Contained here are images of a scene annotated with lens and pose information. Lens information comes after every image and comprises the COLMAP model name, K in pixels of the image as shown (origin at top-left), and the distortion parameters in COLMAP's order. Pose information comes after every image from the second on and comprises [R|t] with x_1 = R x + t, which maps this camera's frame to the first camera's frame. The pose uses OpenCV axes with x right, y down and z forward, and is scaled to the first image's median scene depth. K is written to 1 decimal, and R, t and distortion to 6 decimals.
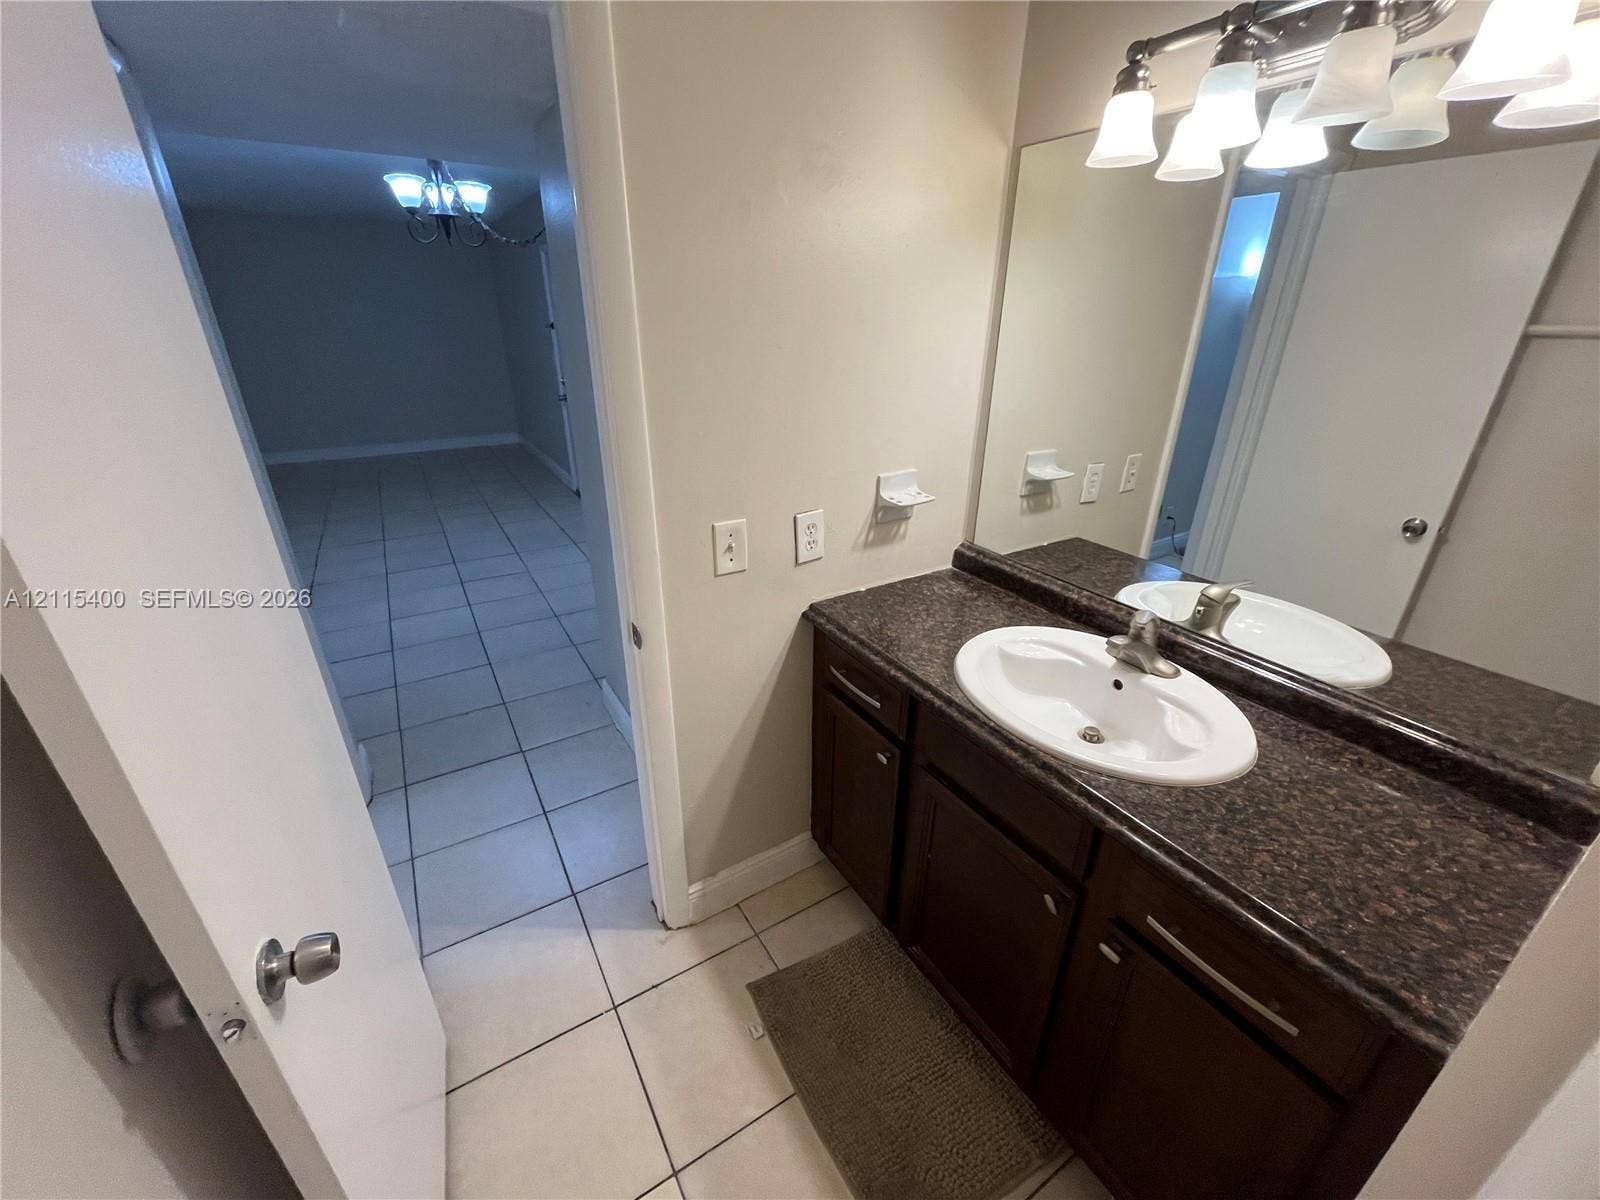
lens RADIAL K [[645.6, 0, 802.9], [0, 645.6, 599.7], [0, 0, 1]] dist [0.000091, -0.000213]
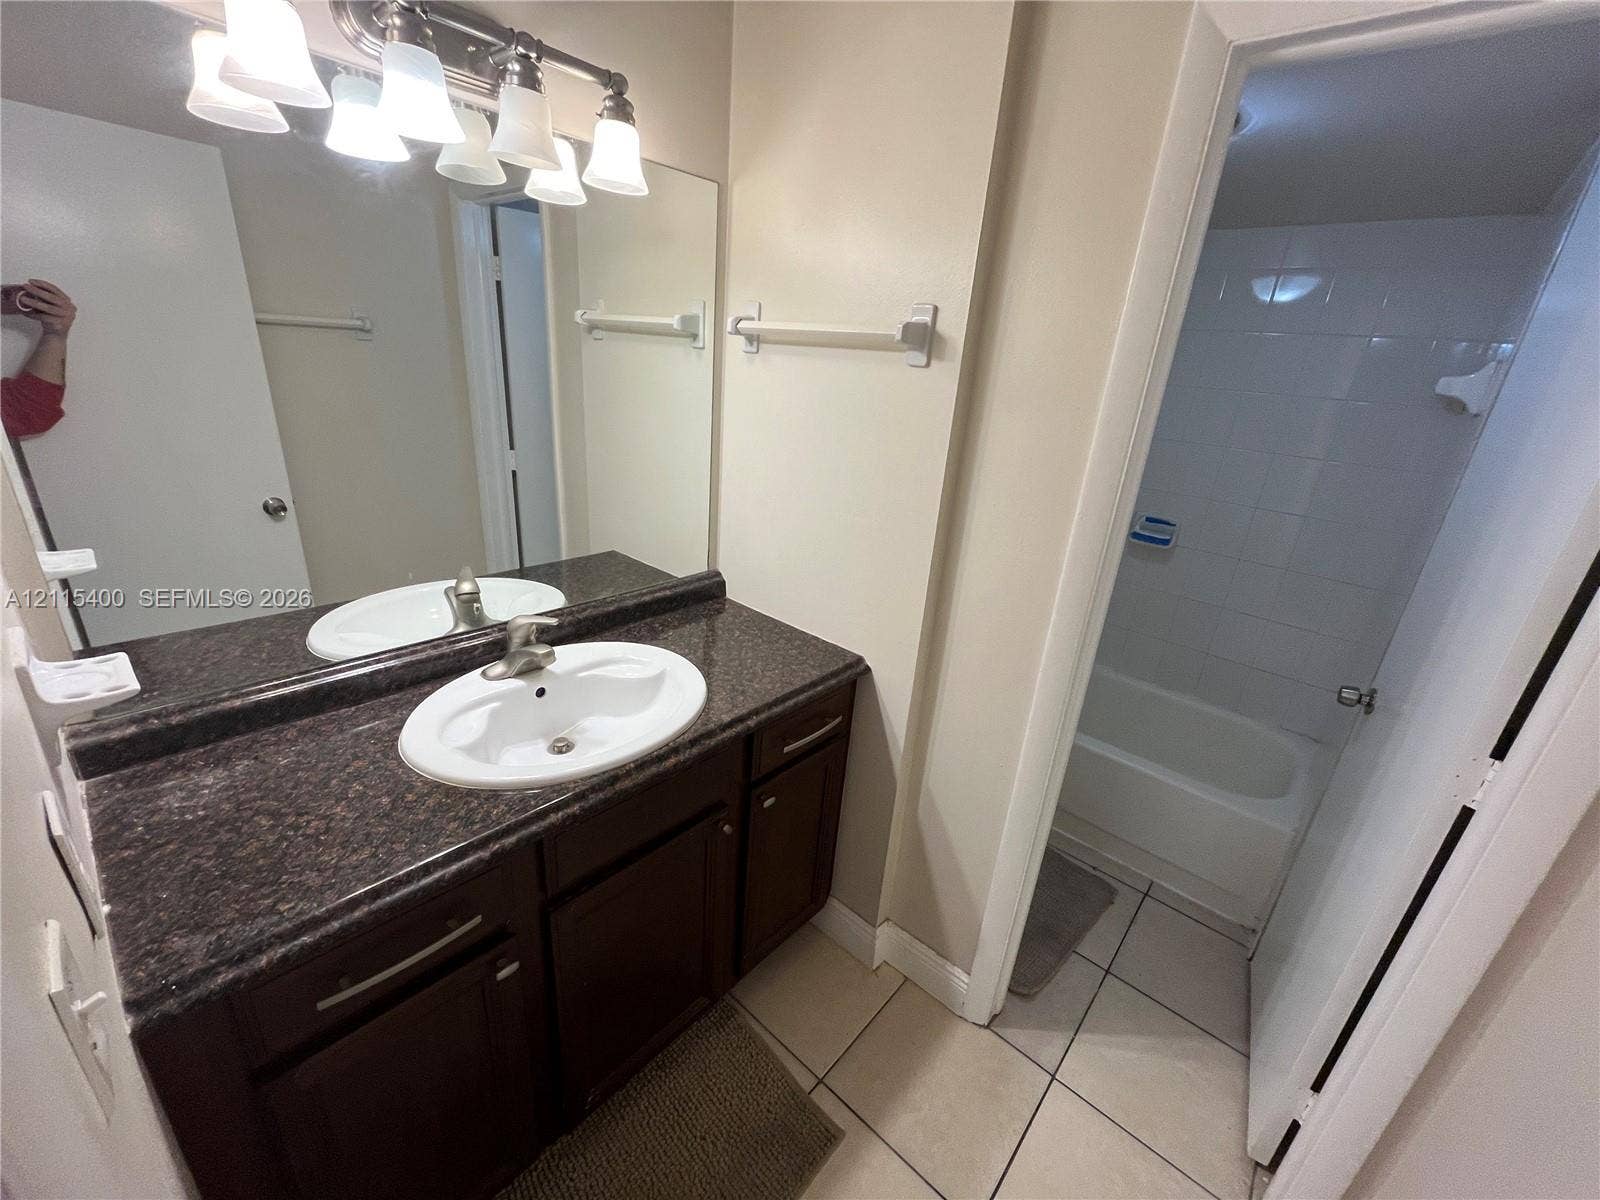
lens RADIAL K [[645.6, 0, 802.4], [0, 645.6, 600.9], [0, 0, 1]] dist [0.000091, -0.000213]
pose [[-0.282364, -0.369560, 0.885266, -0.475689], [0.318989, 0.834136, 0.449960, -0.320286], [-0.904719, 0.409442, -0.117645, 0.732499]]
